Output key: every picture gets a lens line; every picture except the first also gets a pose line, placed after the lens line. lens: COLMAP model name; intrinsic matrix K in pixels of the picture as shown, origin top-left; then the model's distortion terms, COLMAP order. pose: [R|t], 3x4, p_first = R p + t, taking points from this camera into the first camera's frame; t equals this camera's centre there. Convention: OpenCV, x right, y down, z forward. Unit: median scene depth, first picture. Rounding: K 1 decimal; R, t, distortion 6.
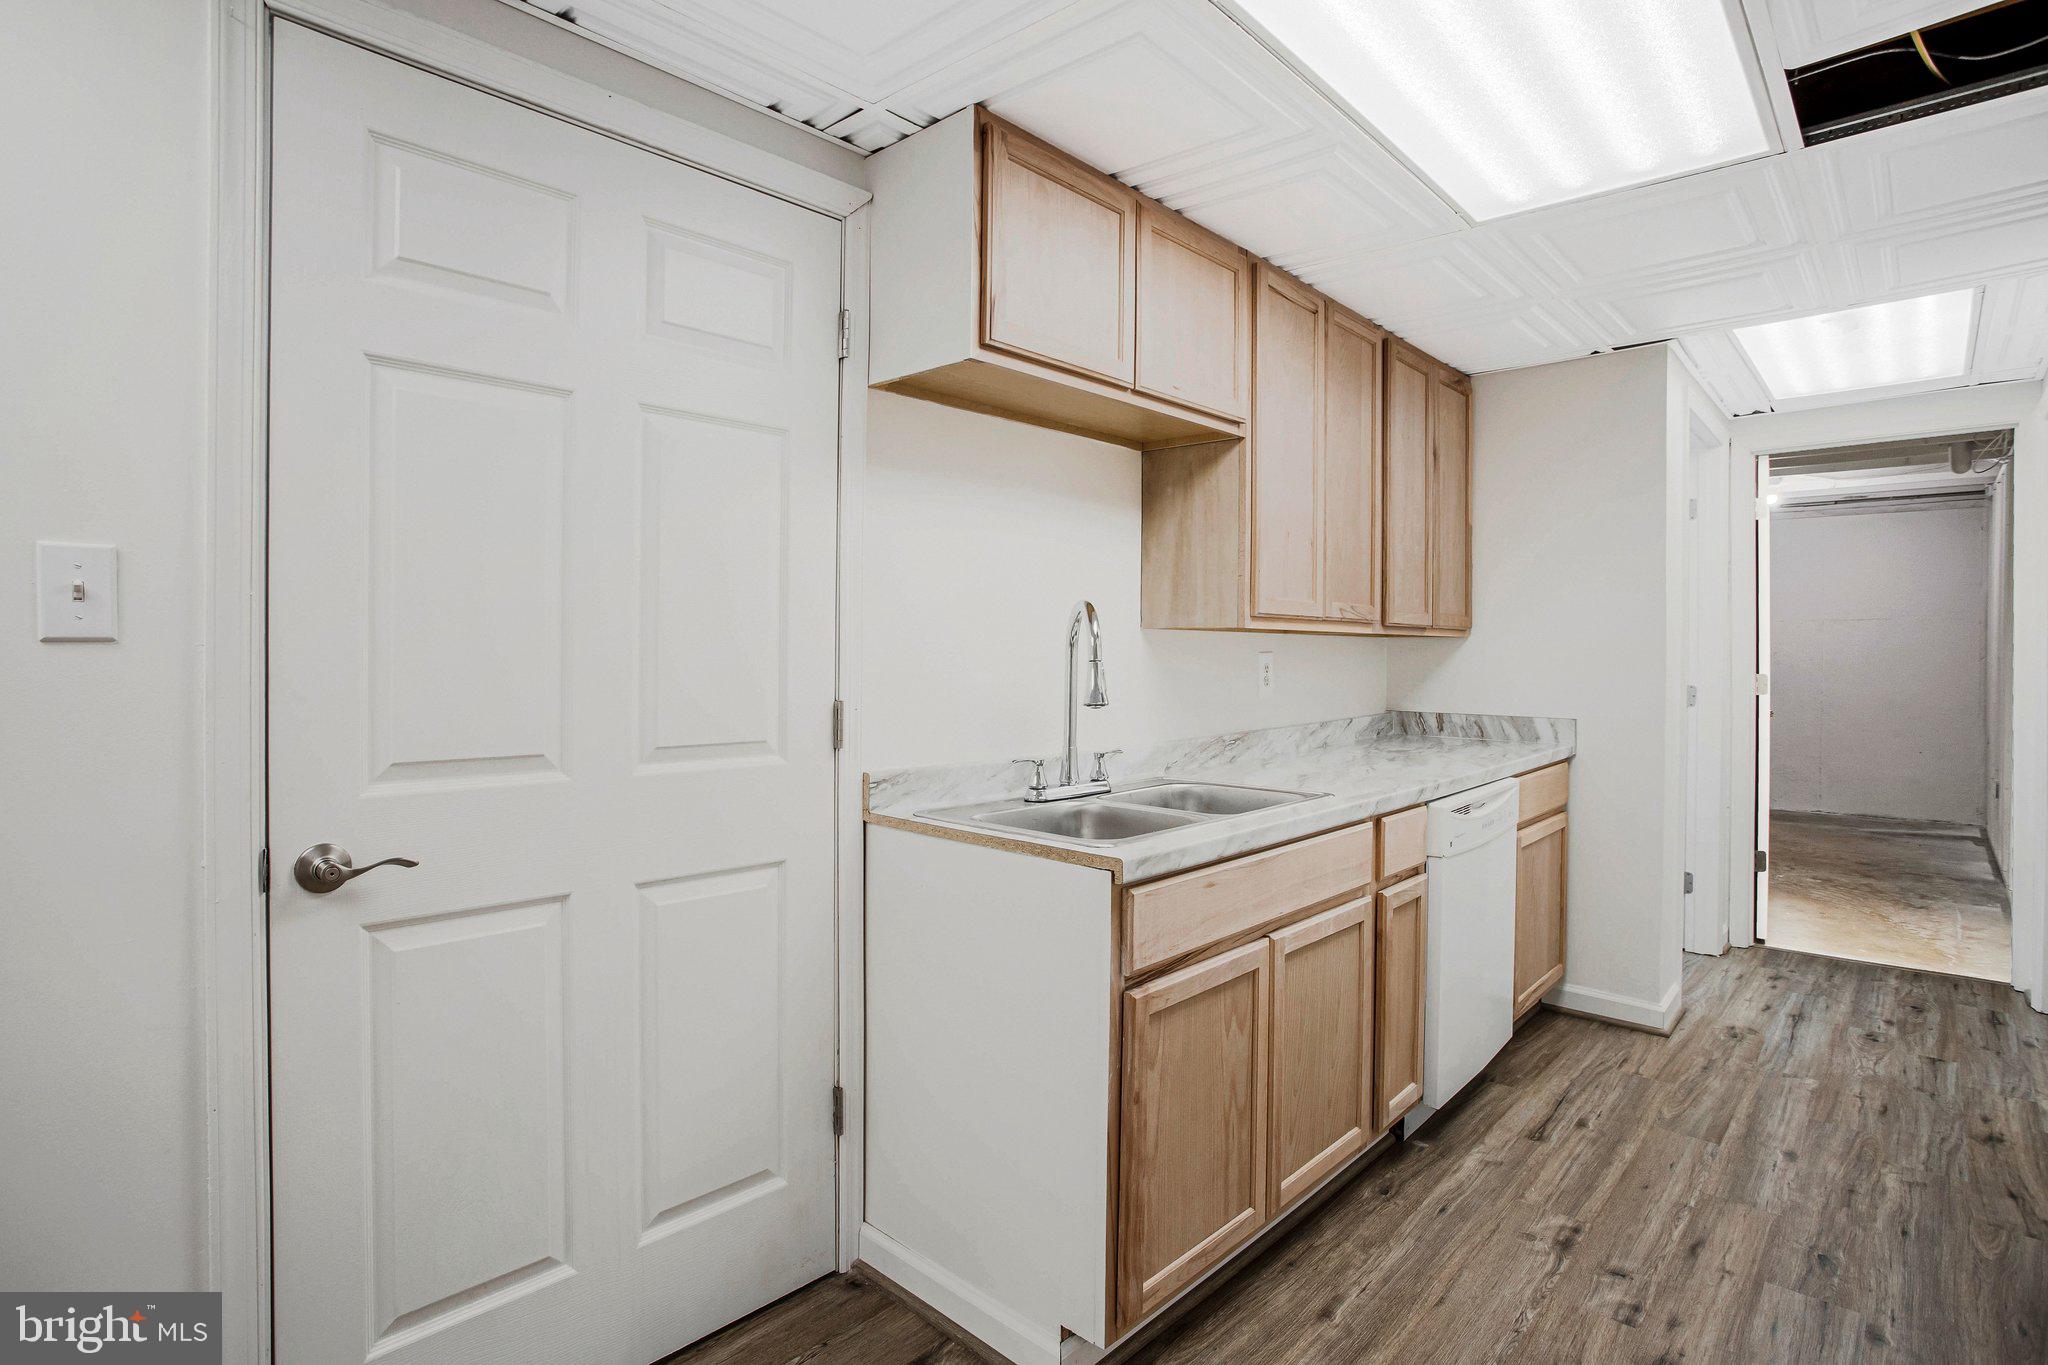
lens RADIAL K [[988.1, 0, 1023.4], [0, 988.1, 665.0], [0, 0, 1]] dist [0.001108, 0.000077]
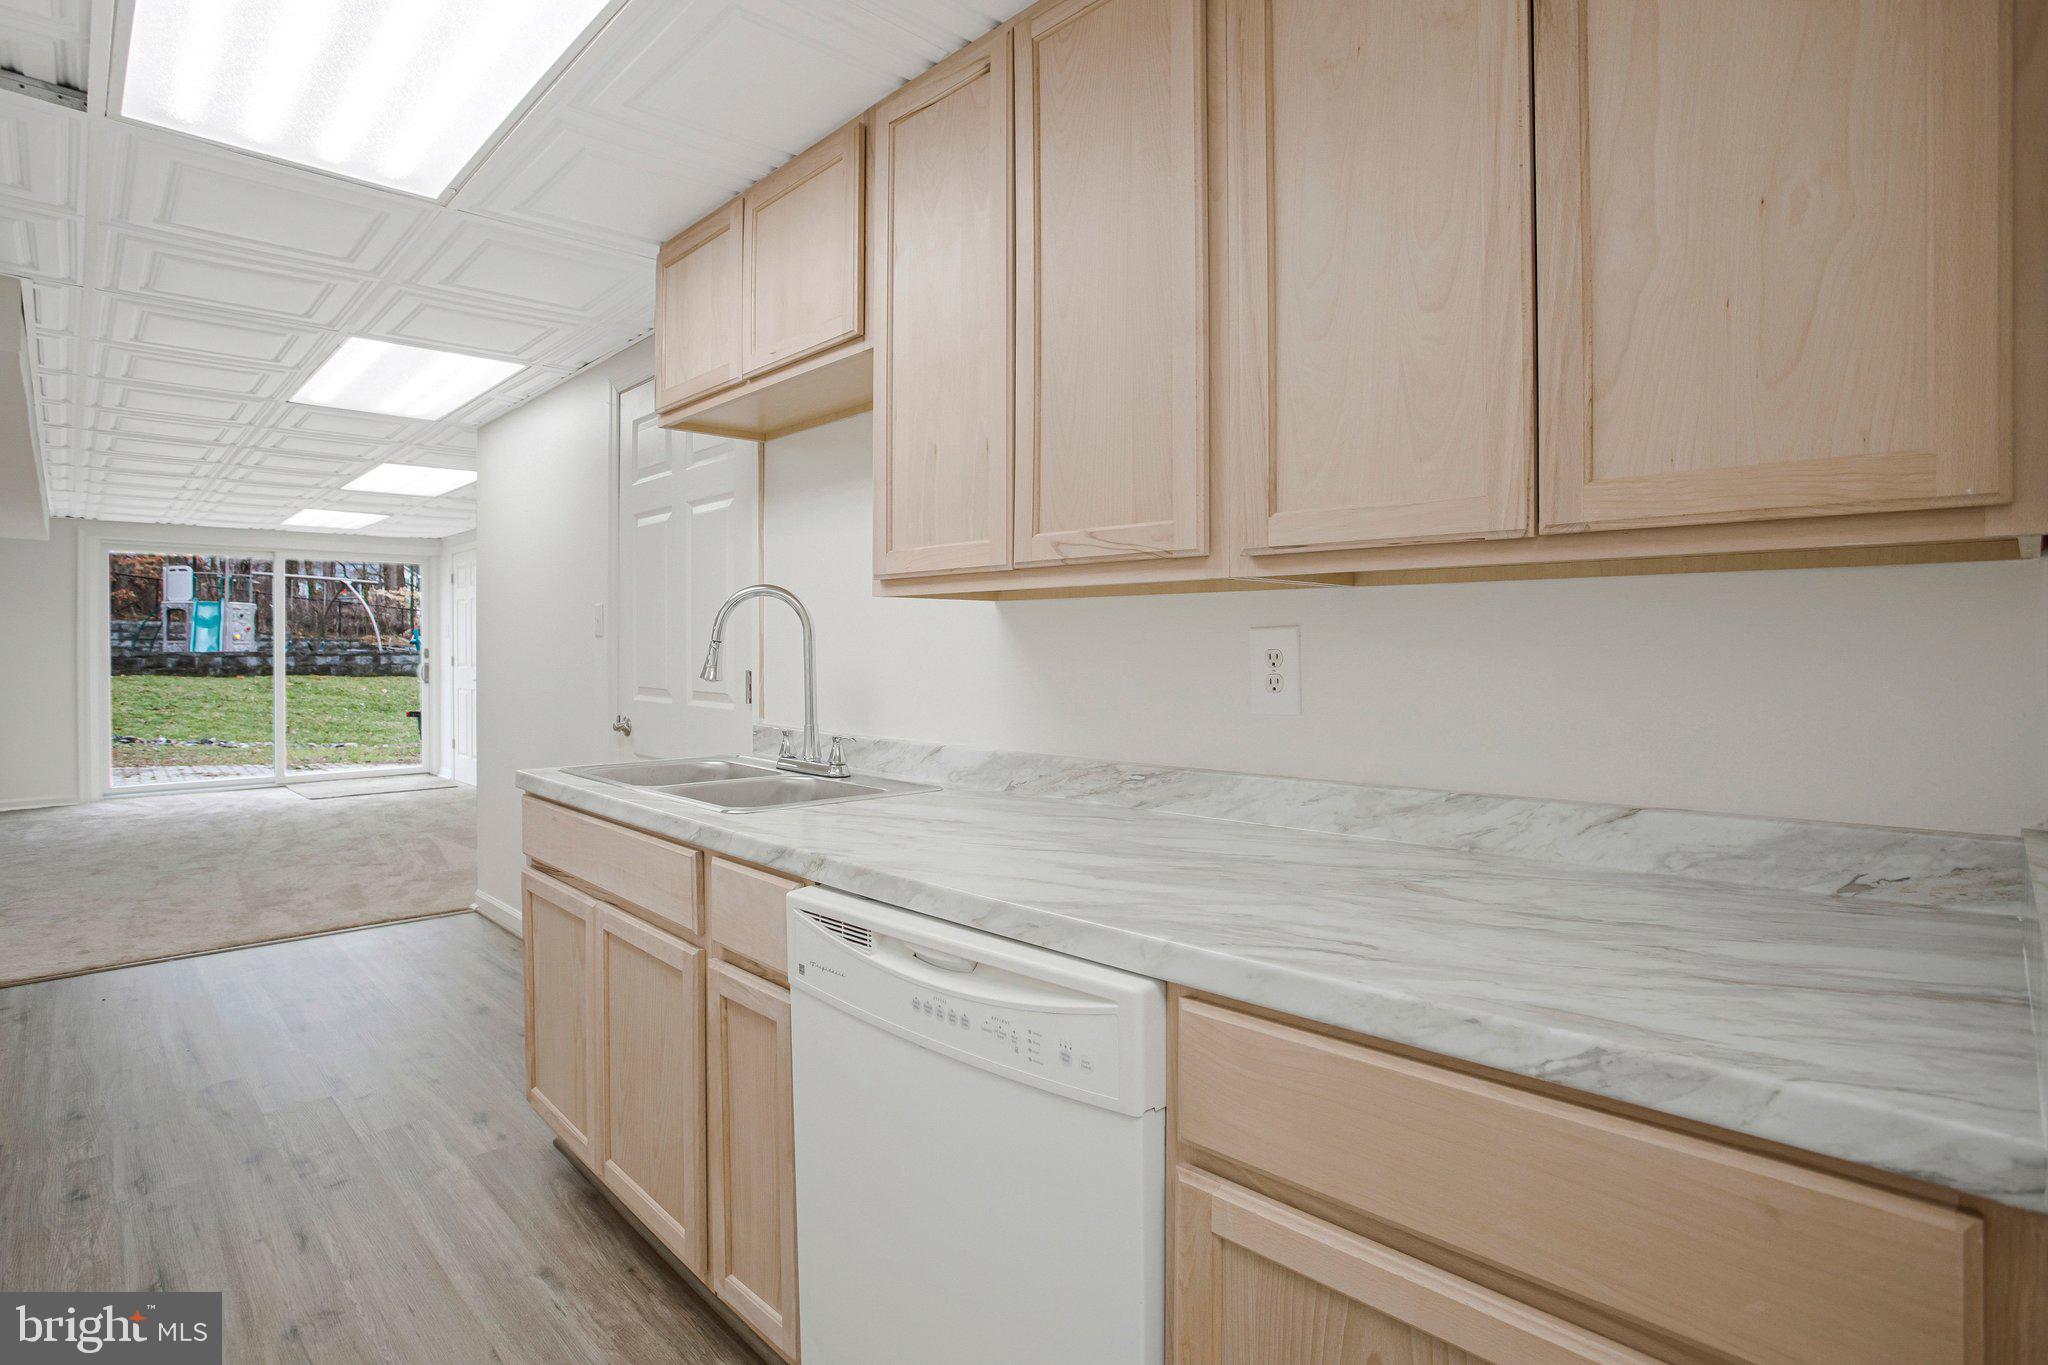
lens RADIAL K [[1001.0, 0, 1026.0], [0, 1001.0, 649.9], [0, 0, 1]] dist [-0.002412, -0.000252]
pose [[-0.038612, 0.001946, -0.999252, 0.842292], [-0.005104, 0.999985, 0.002144, -0.001069], [0.999241, 0.005183, -0.038601, 0.973945]]
